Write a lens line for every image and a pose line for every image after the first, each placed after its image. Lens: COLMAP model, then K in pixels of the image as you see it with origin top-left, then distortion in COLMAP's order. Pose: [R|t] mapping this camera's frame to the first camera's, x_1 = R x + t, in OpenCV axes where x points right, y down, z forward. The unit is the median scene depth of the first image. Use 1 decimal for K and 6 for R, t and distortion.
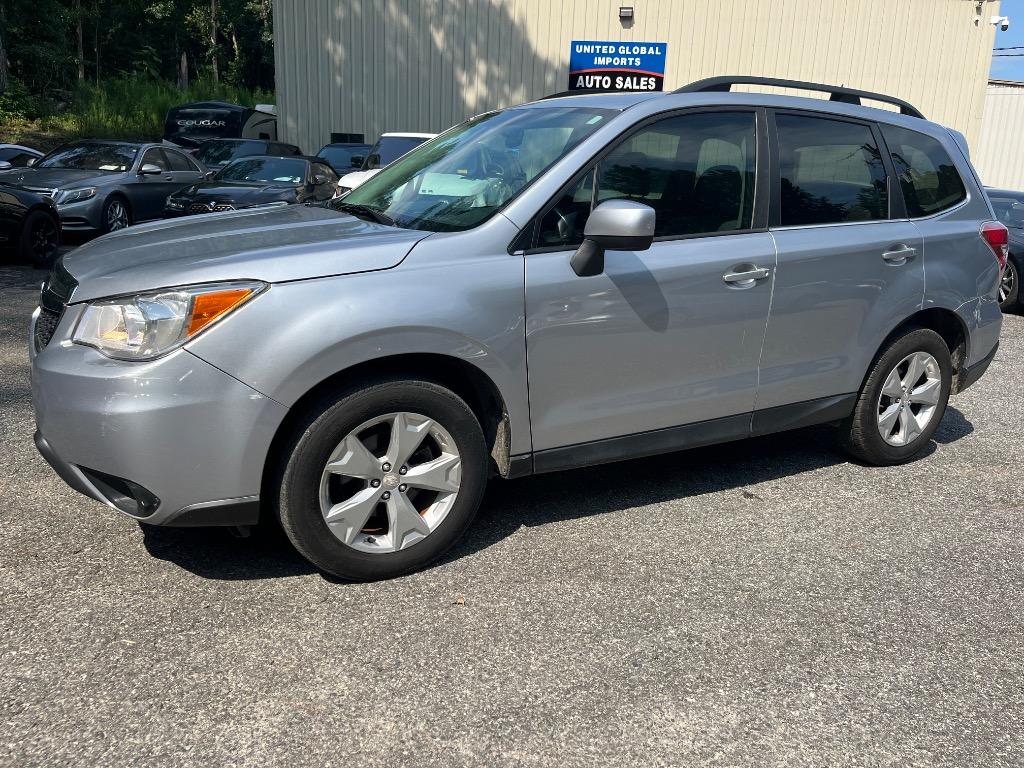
lens RADIAL K [[759.0, 0, 498.9], [0, 759.0, 390.9], [0, 0, 1]] dist [0.063167, -0.084070]
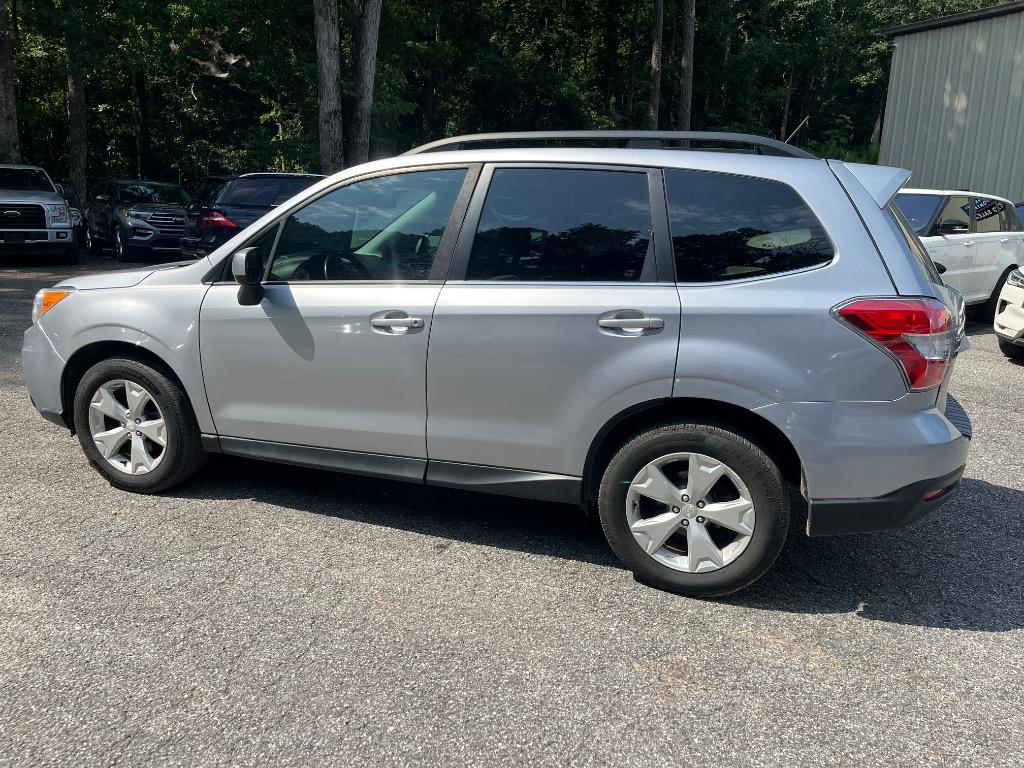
lens RADIAL K [[759.0, 0, 507.3], [0, 759.0, 382.3], [0, 0, 1]] dist [0.063167, -0.084070]
pose [[0.662734, 0.142385, -0.735194, 0.256724], [-0.205539, 0.978640, 0.004252, -0.022321], [0.720095, 0.148293, 0.677844, 0.086306]]
